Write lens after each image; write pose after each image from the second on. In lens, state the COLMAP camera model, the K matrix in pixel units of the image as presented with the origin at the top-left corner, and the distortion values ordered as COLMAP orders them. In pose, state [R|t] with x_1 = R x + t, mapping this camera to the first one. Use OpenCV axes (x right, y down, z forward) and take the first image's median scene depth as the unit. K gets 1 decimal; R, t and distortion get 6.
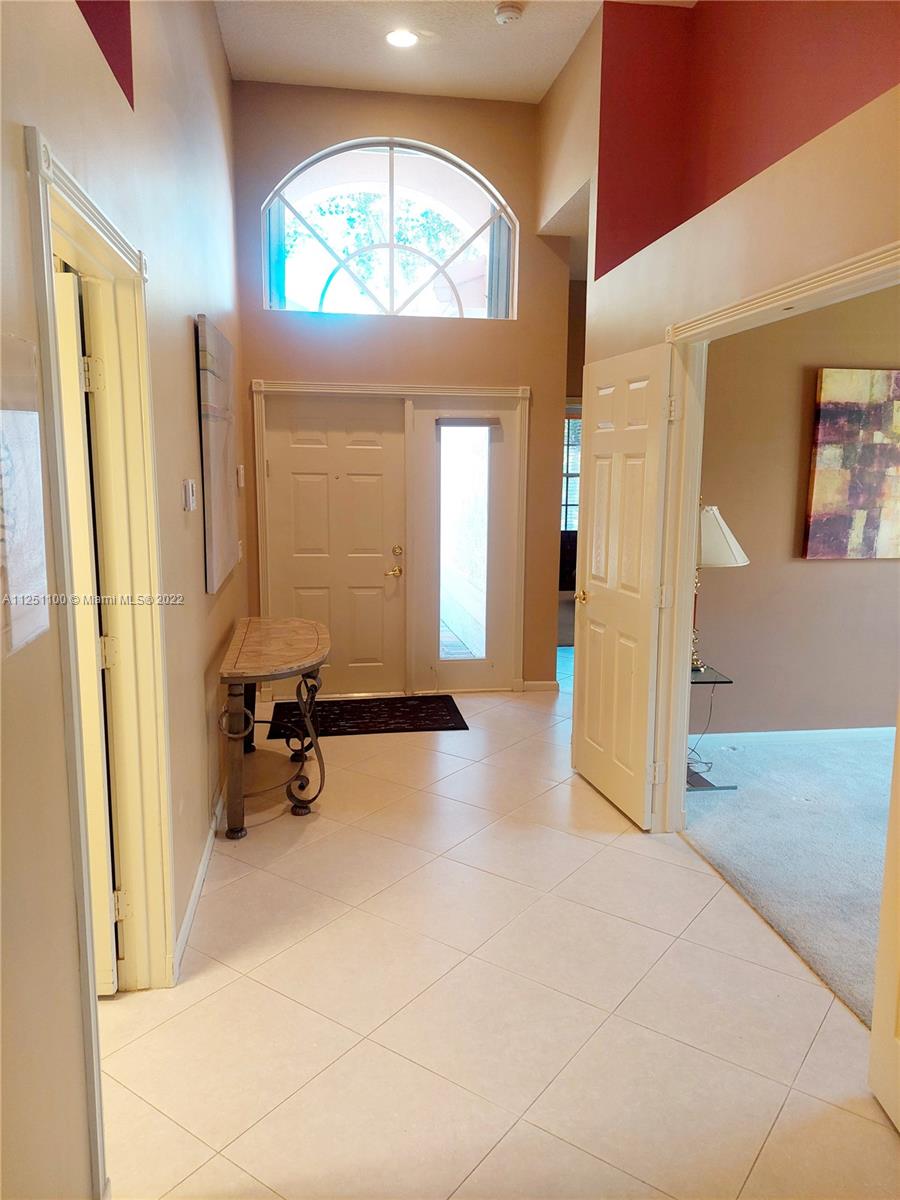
lens RADIAL K [[860.4, 0, 450.6], [0, 860.4, 596.8], [0, 0, 1]] dist [0.035599, -0.017880]
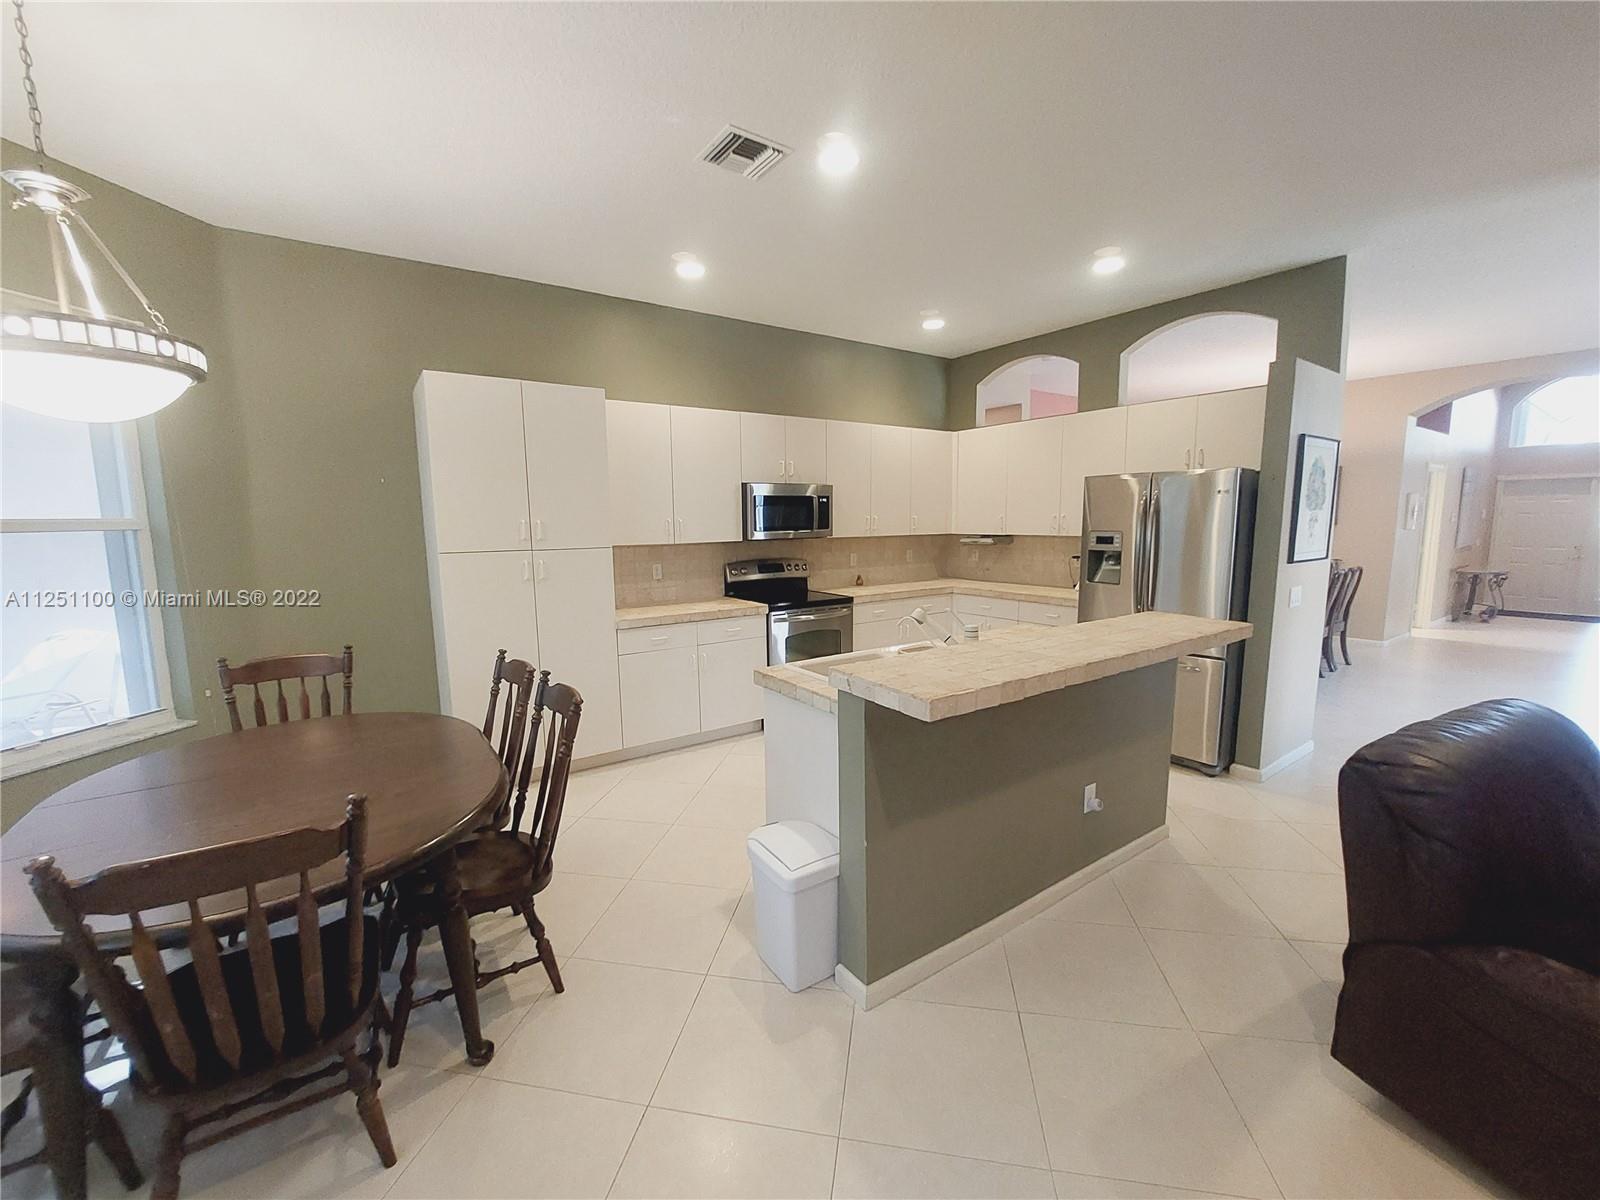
lens RADIAL K [[639.9, 0, 802.3], [0, 639.9, 600.4], [0, 0, 1]] dist [-0.003348, -0.000080]
pose [[0.450291, 0.098561, -0.887425, 0.552927], [-0.129679, 0.990570, 0.044216, 0.294083], [0.883414, 0.095171, 0.458826, -1.643514]]
